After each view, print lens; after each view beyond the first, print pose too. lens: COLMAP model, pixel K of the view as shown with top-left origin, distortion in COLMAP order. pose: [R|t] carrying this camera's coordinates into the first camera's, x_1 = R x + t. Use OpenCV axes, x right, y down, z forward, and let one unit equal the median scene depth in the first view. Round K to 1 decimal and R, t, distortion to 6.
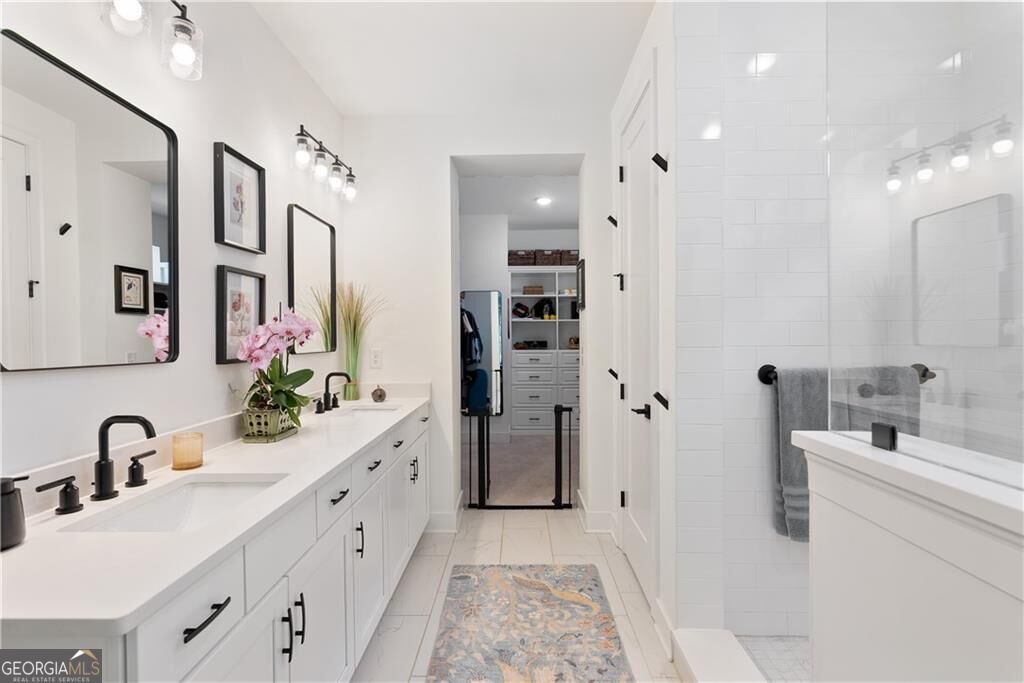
lens RADIAL K [[494.5, 0, 527.6], [0, 494.5, 337.2], [0, 0, 1]] dist [-0.004254, 0.004269]
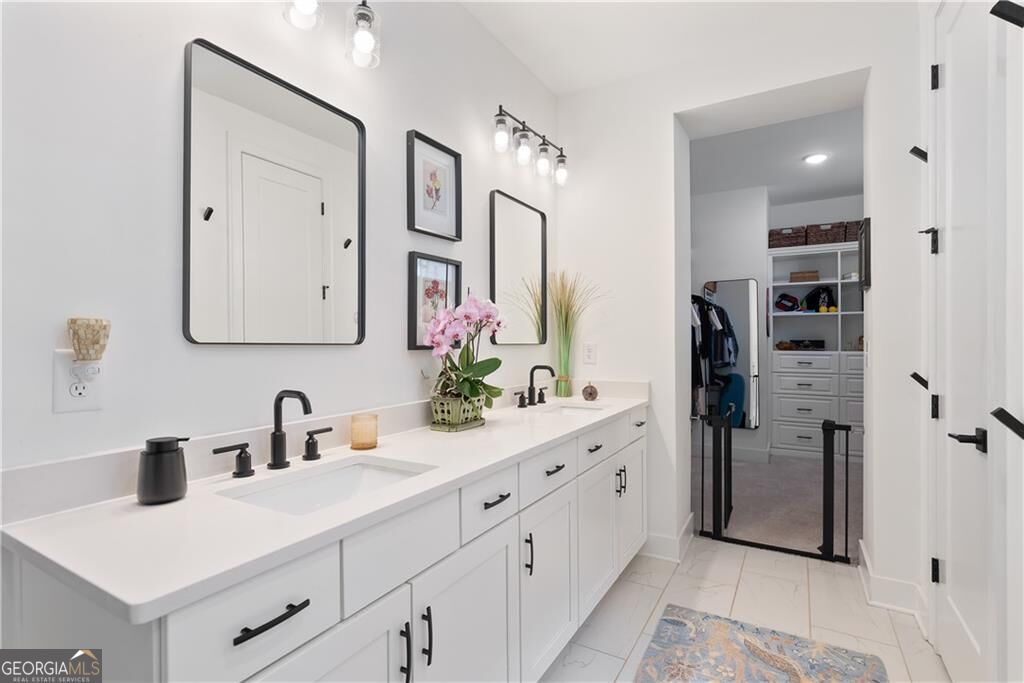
lens RADIAL K [[494.5, 0, 522.9], [0, 494.5, 345.0], [0, 0, 1]] dist [-0.004254, 0.004269]
pose [[0.859295, 0.002015, -0.511477, 0.065602], [-0.000400, 0.999995, 0.003267, 0.029967], [0.511481, -0.002602, 0.859291, 0.178598]]
